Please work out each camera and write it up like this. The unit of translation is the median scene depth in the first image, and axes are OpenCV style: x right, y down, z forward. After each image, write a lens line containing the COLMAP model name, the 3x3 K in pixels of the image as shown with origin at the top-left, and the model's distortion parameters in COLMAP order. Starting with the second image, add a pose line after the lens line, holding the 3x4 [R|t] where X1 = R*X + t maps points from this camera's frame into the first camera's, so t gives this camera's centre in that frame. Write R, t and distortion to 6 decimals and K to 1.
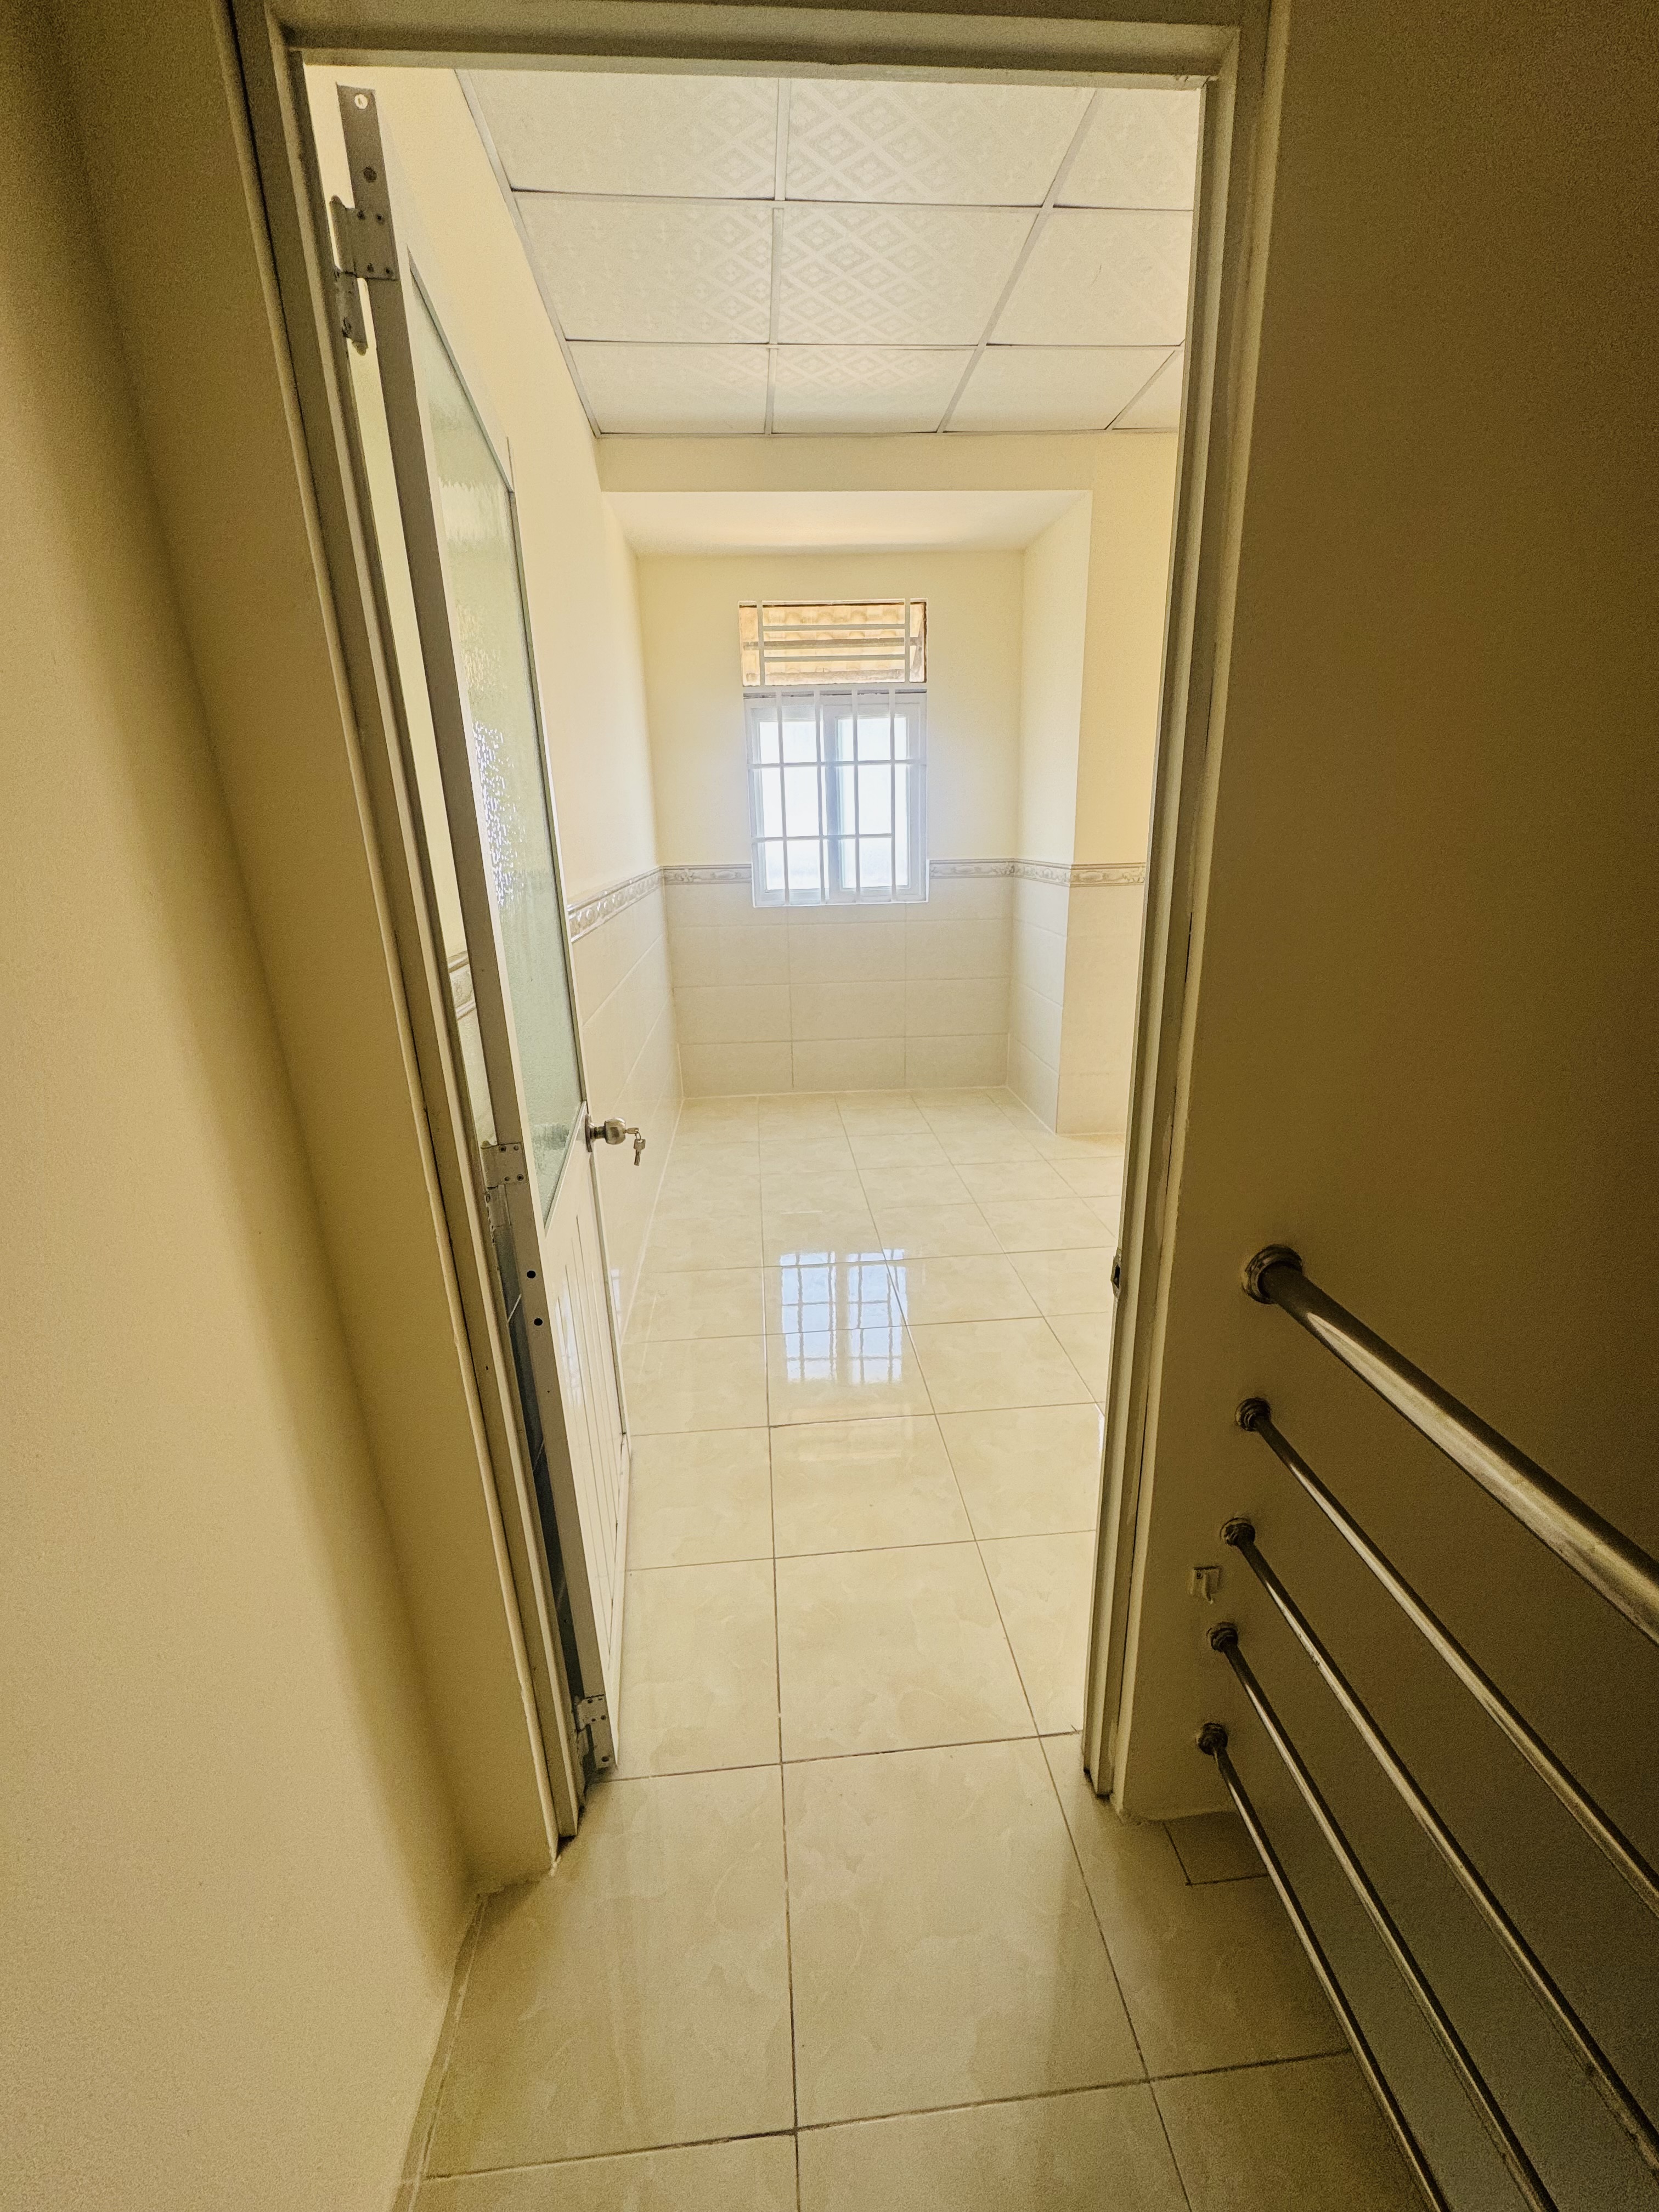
lens RADIAL K [[891.4, 0, 832.0], [0, 891.4, 1112.2], [0, 0, 1]] dist [-0.000550, -0.000709]
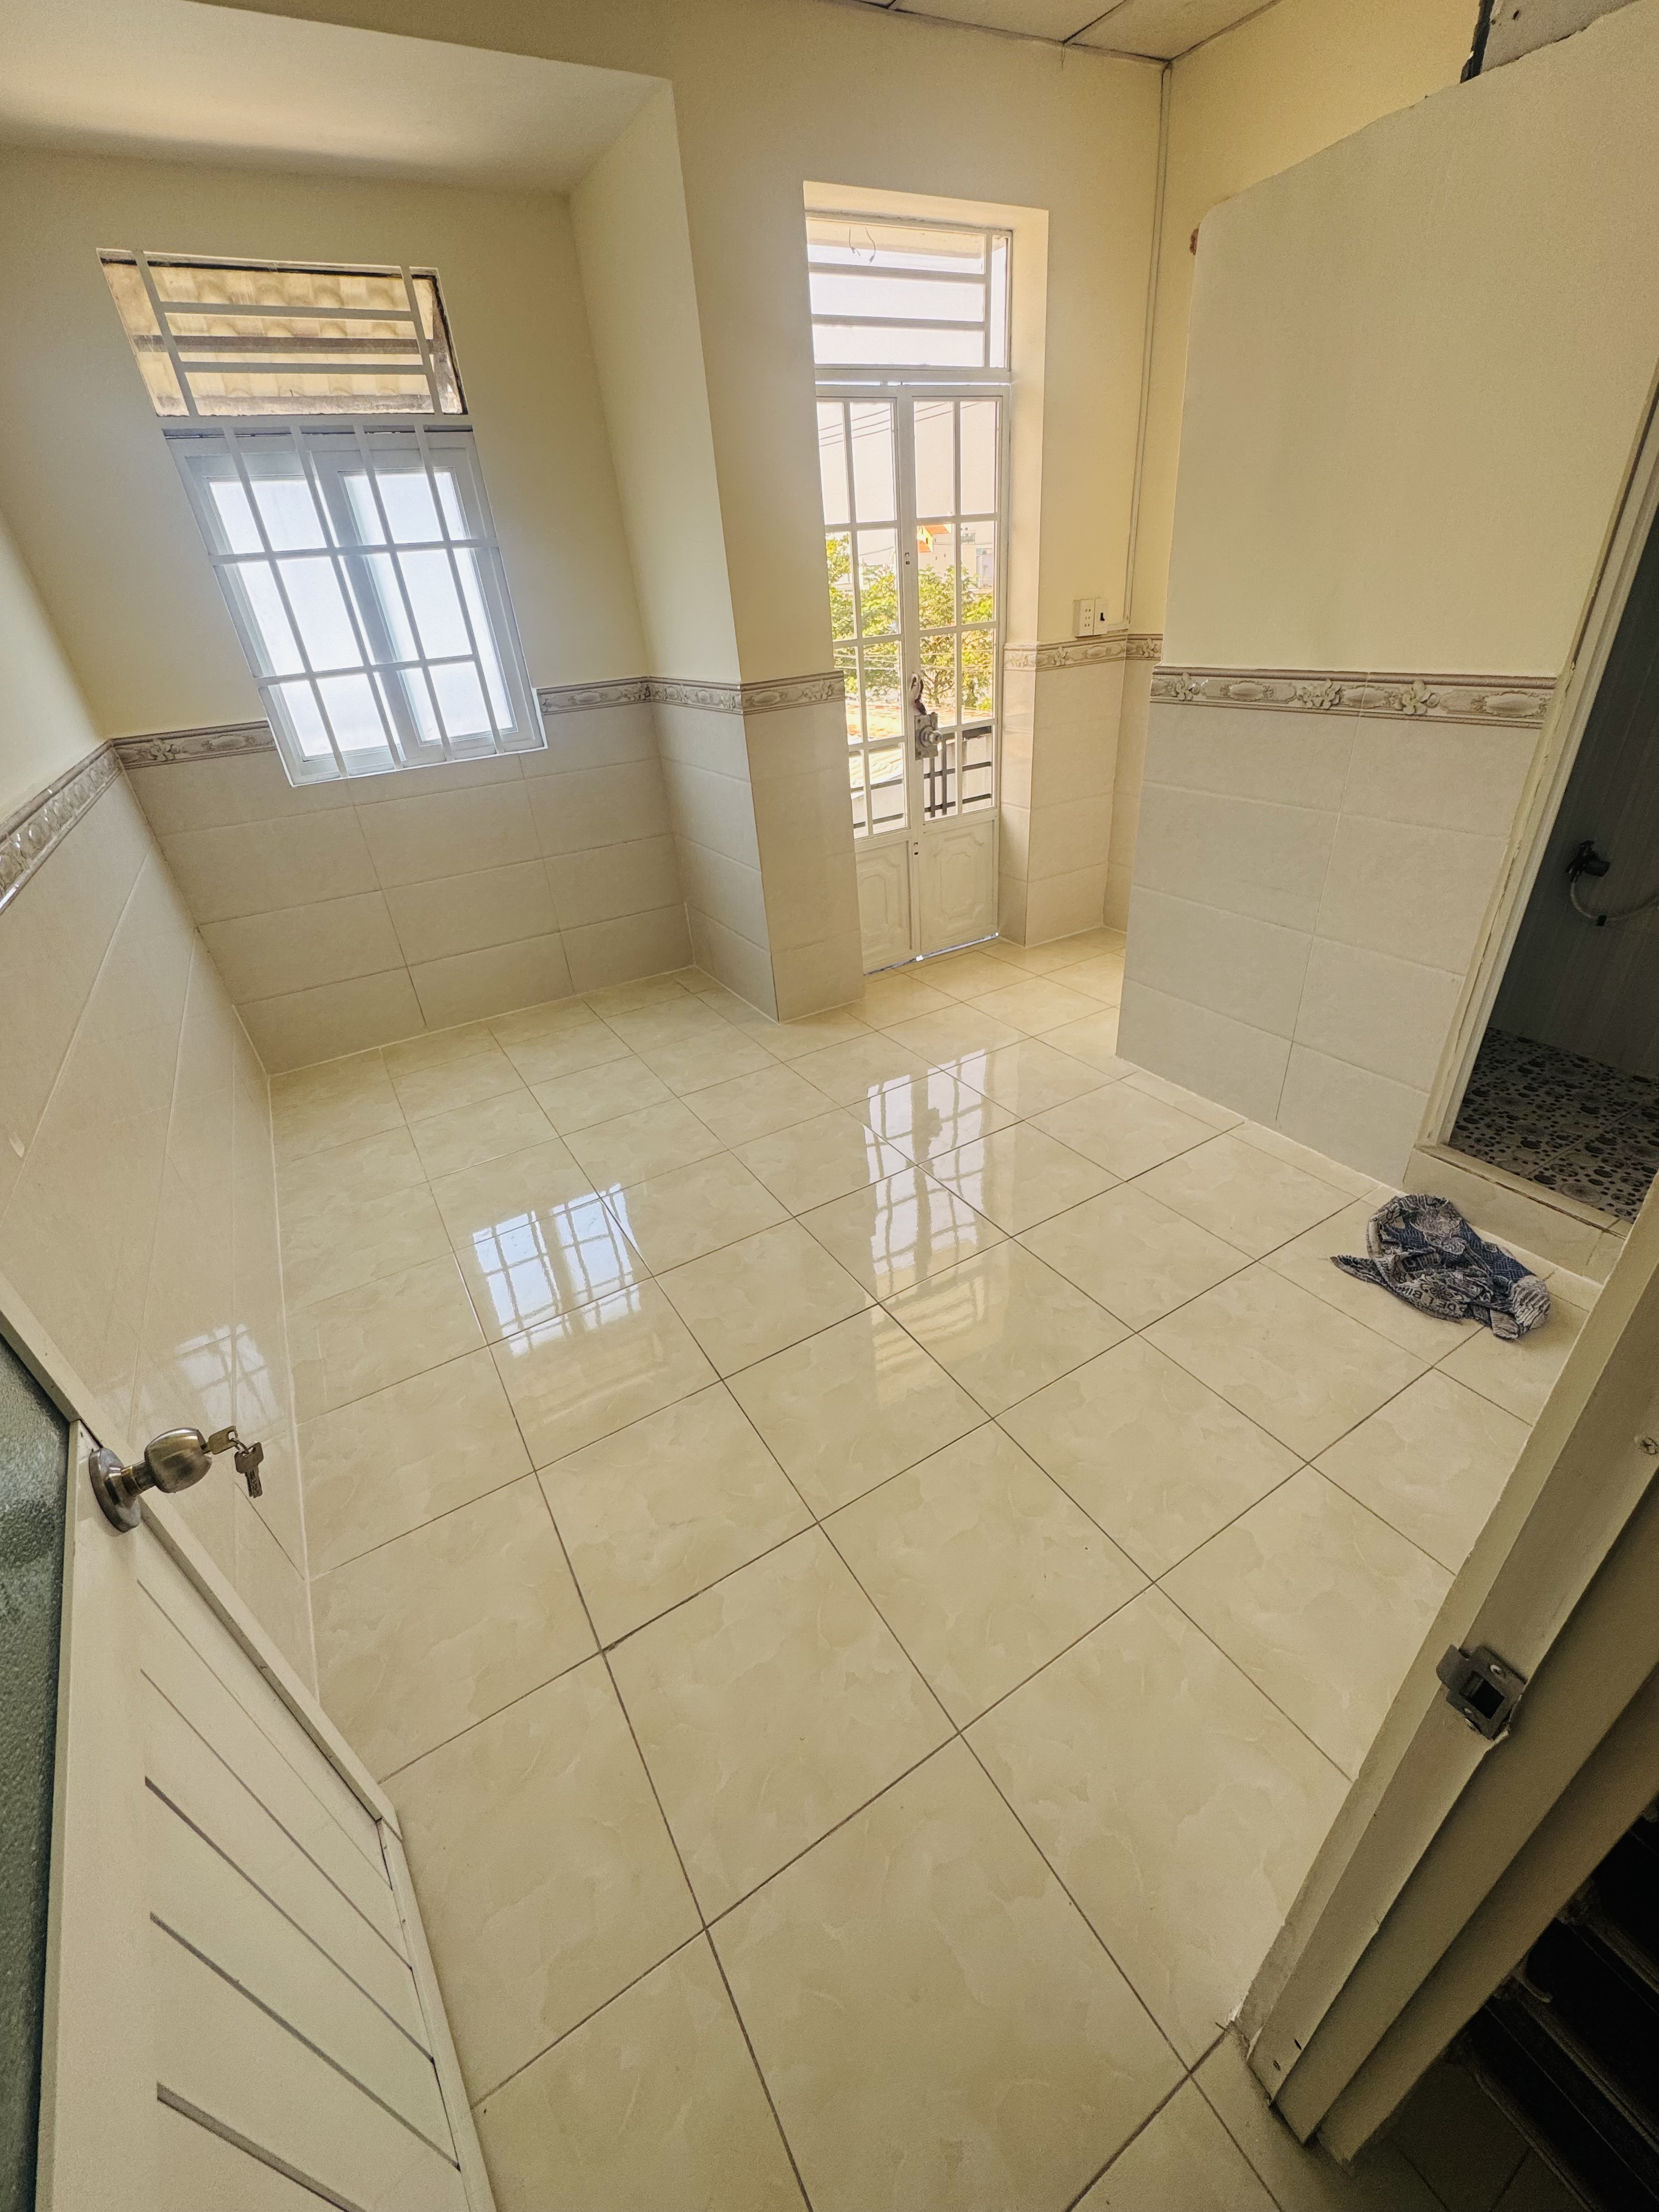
lens RADIAL K [[891.4, 0, 832.0], [0, 891.4, 1112.2], [0, 0, 1]] dist [-0.000550, -0.000709]
pose [[0.898753, -0.259250, 0.353600, -0.023043], [0.184807, 0.955317, 0.230685, -0.075714], [-0.397605, -0.141981, 0.906505, 0.190124]]
